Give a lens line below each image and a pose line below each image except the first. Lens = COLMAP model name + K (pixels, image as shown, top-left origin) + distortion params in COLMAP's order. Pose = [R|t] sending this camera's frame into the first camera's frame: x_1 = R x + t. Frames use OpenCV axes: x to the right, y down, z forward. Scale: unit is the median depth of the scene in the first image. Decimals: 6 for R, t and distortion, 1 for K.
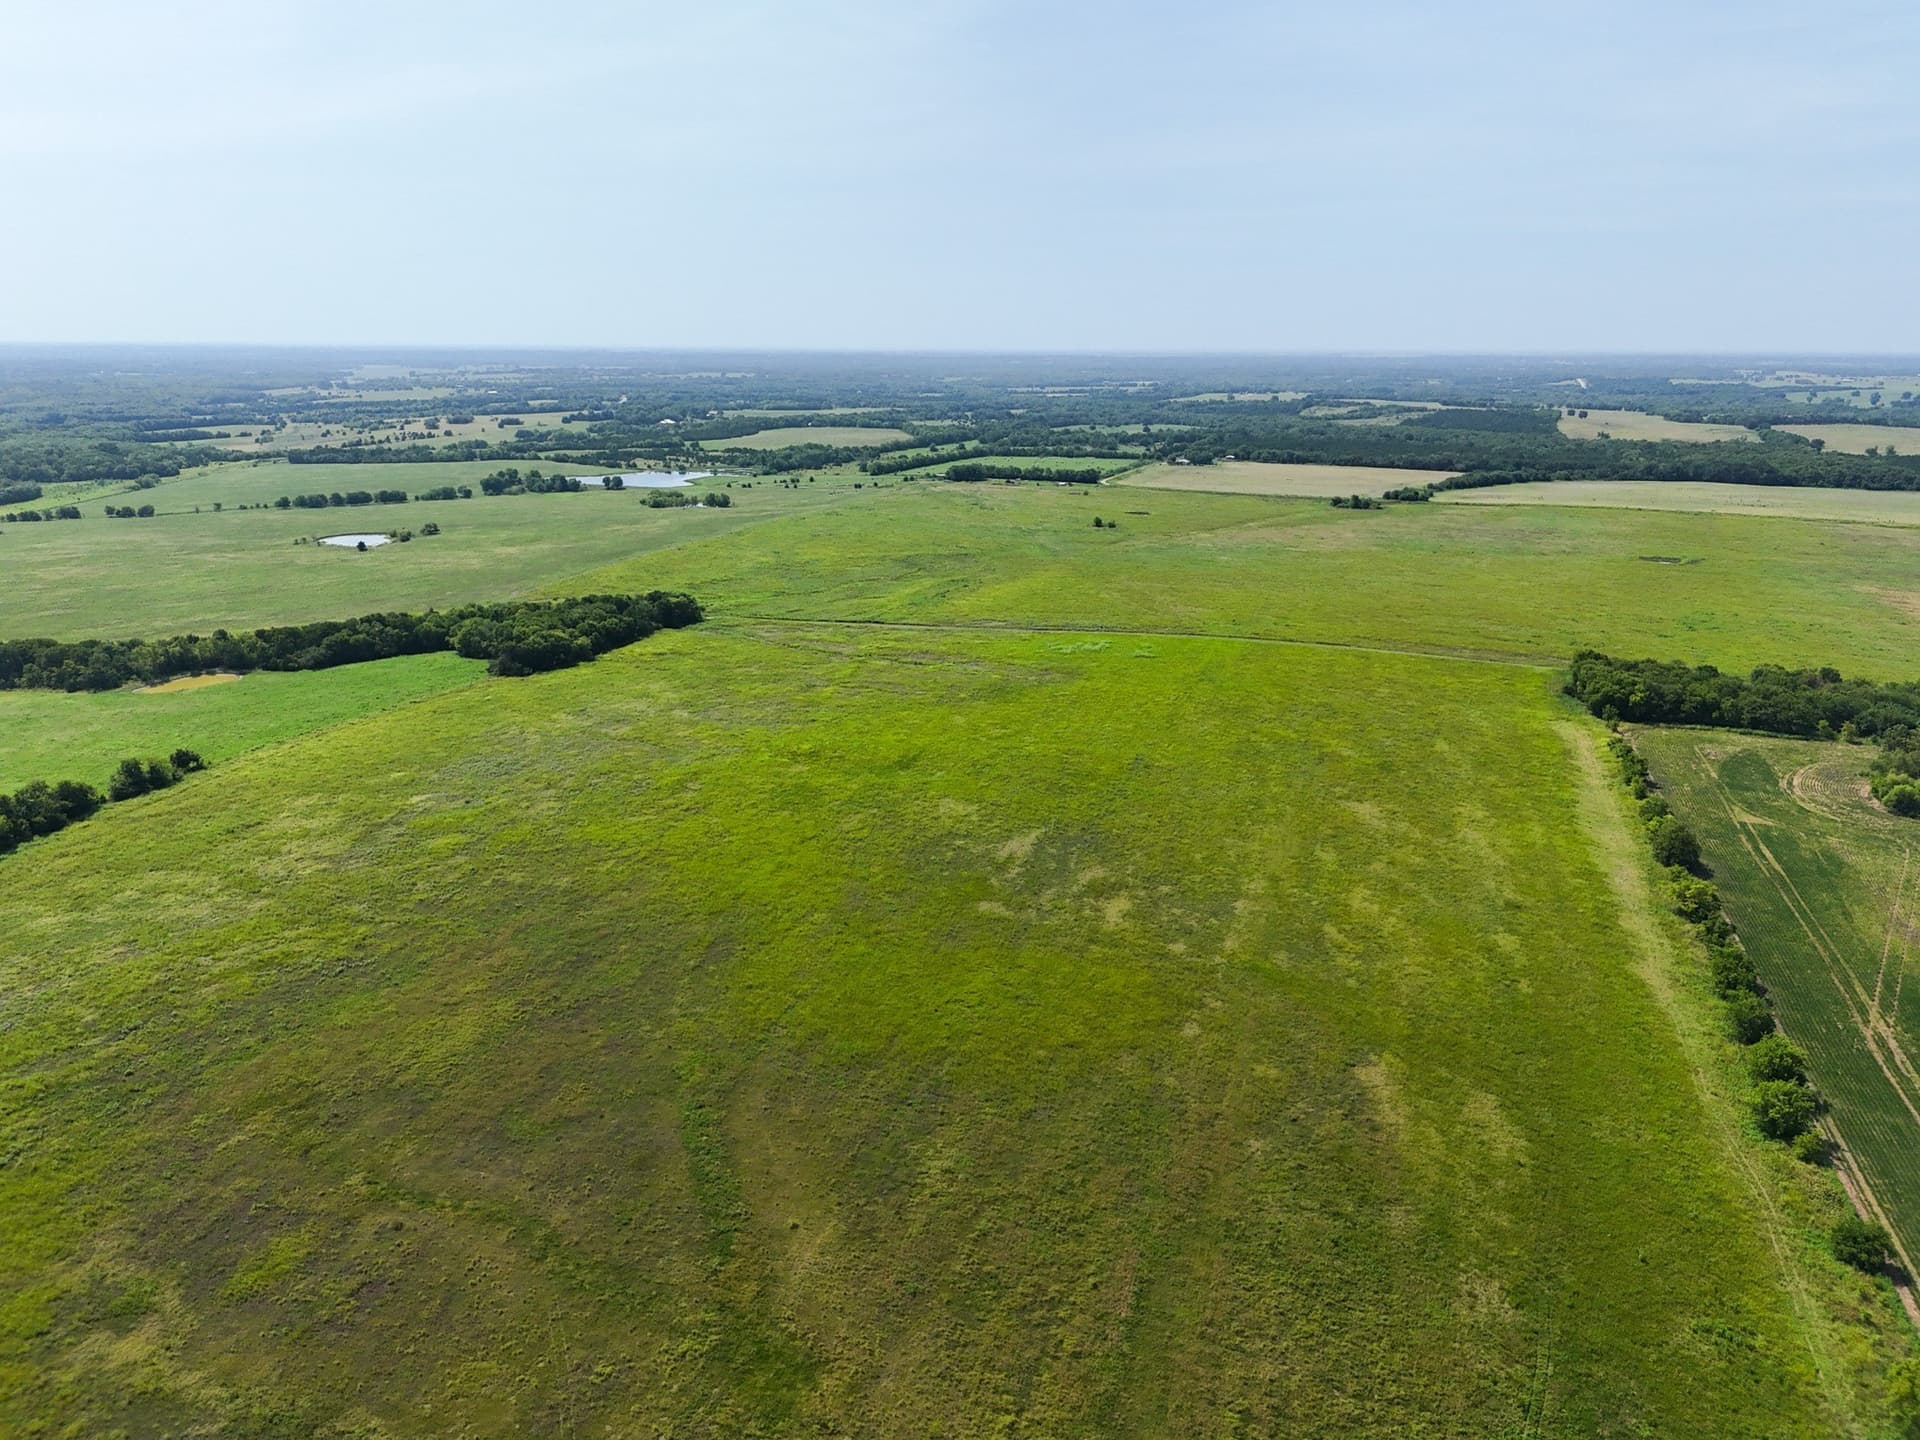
lens RADIAL K [[1415.4, 0, 962.7], [0, 1415.4, 713.6], [0, 0, 1]] dist [0.062373, -0.063401]
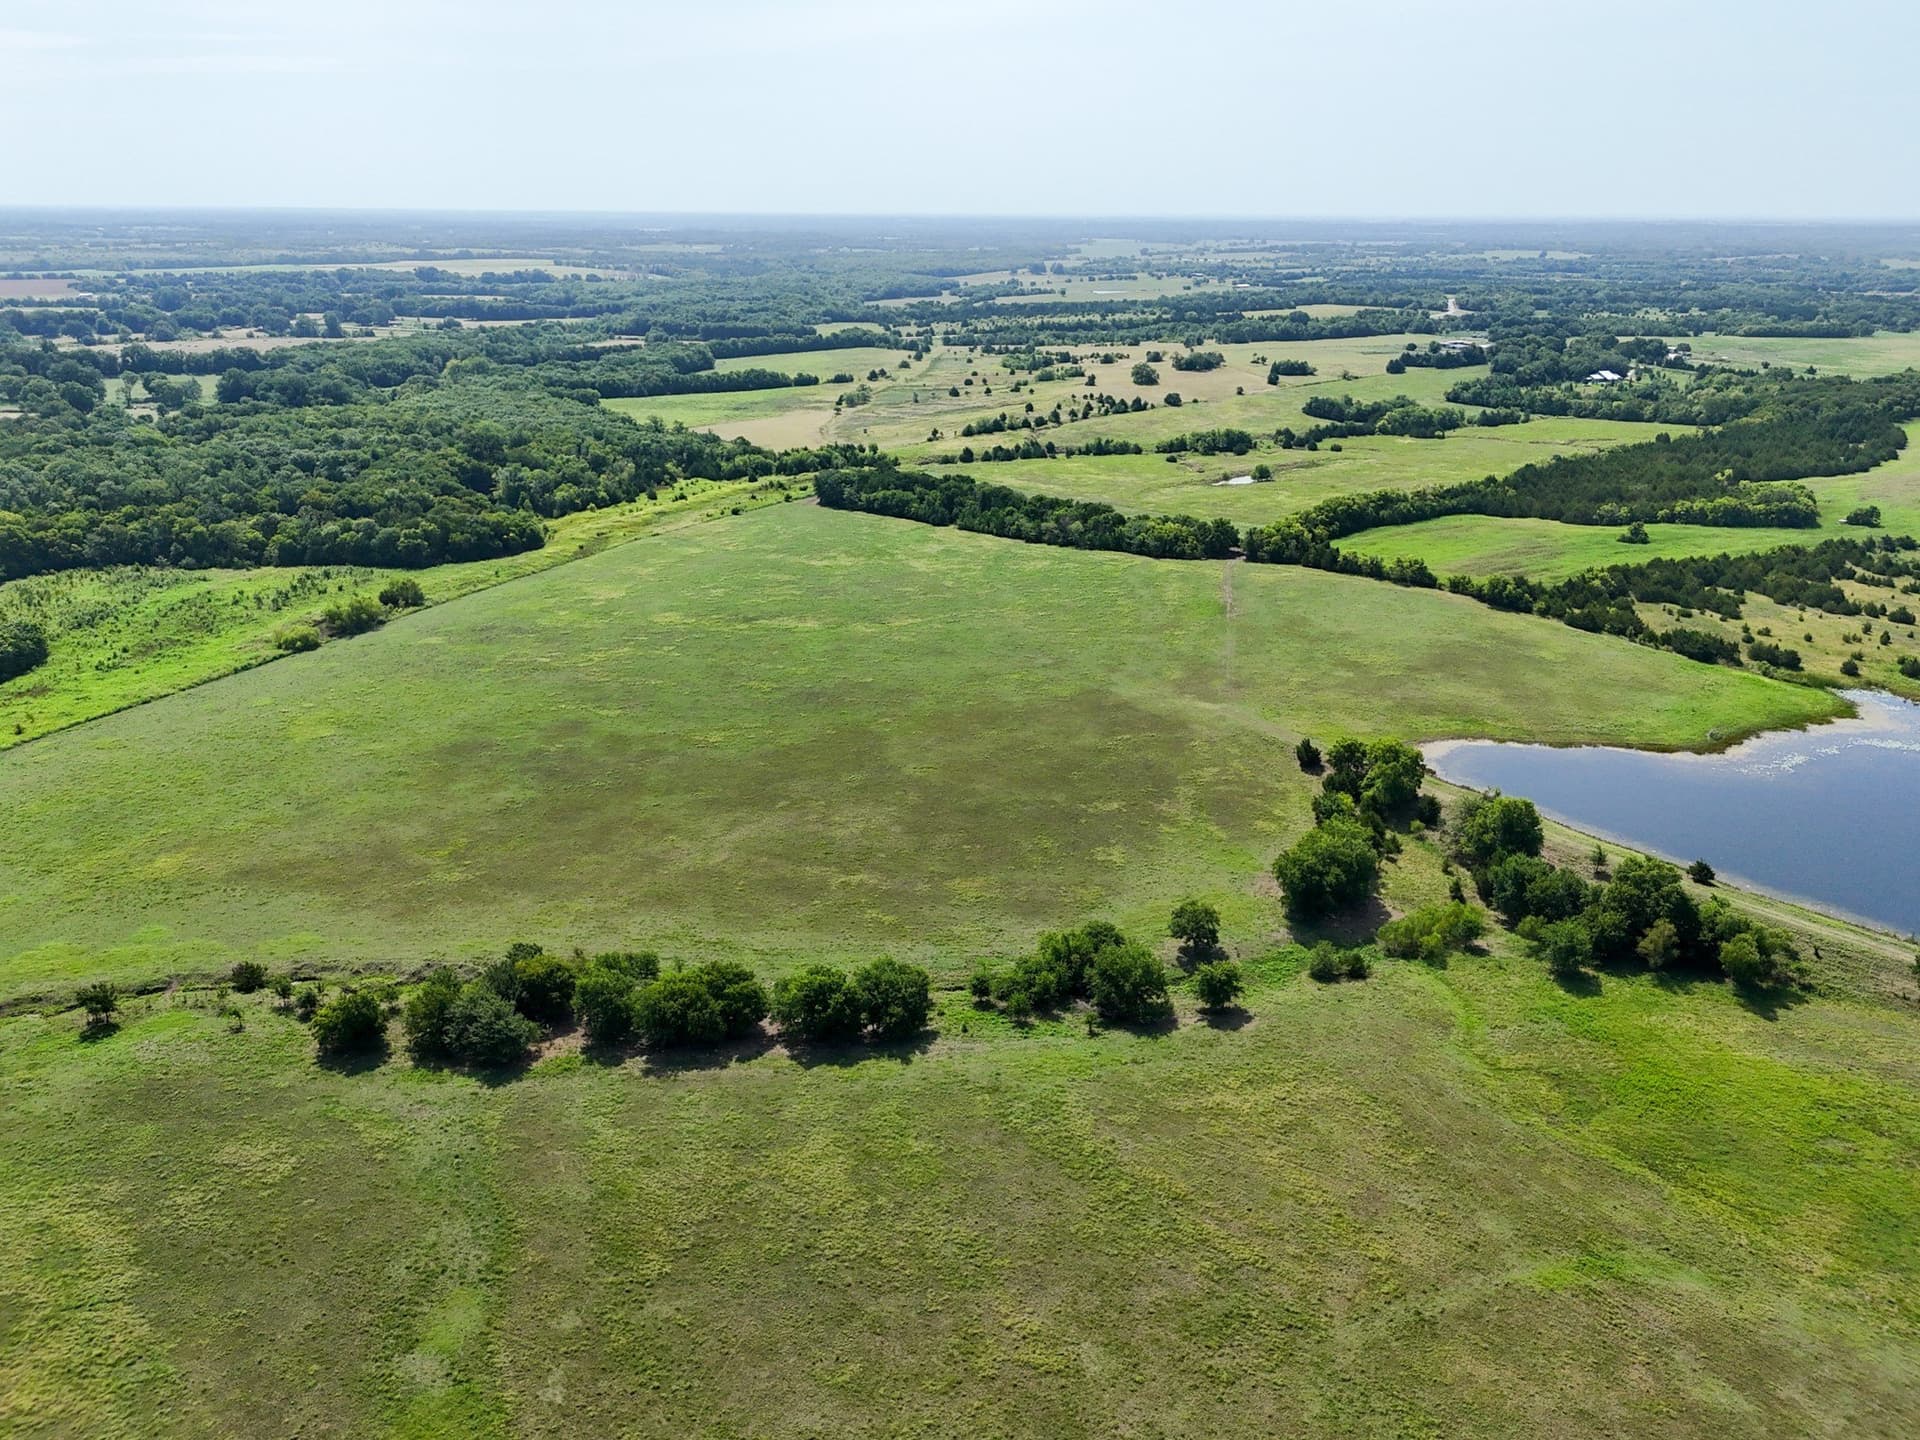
lens RADIAL K [[1415.4, 0, 962.7], [0, 1415.4, 713.6], [0, 0, 1]] dist [0.062373, -0.063401]
pose [[0.885579, 0.155524, -0.437677, -0.169996], [-0.118565, 0.986753, 0.110731, -0.119498], [0.449101, -0.046167, 0.892288, 0.461720]]
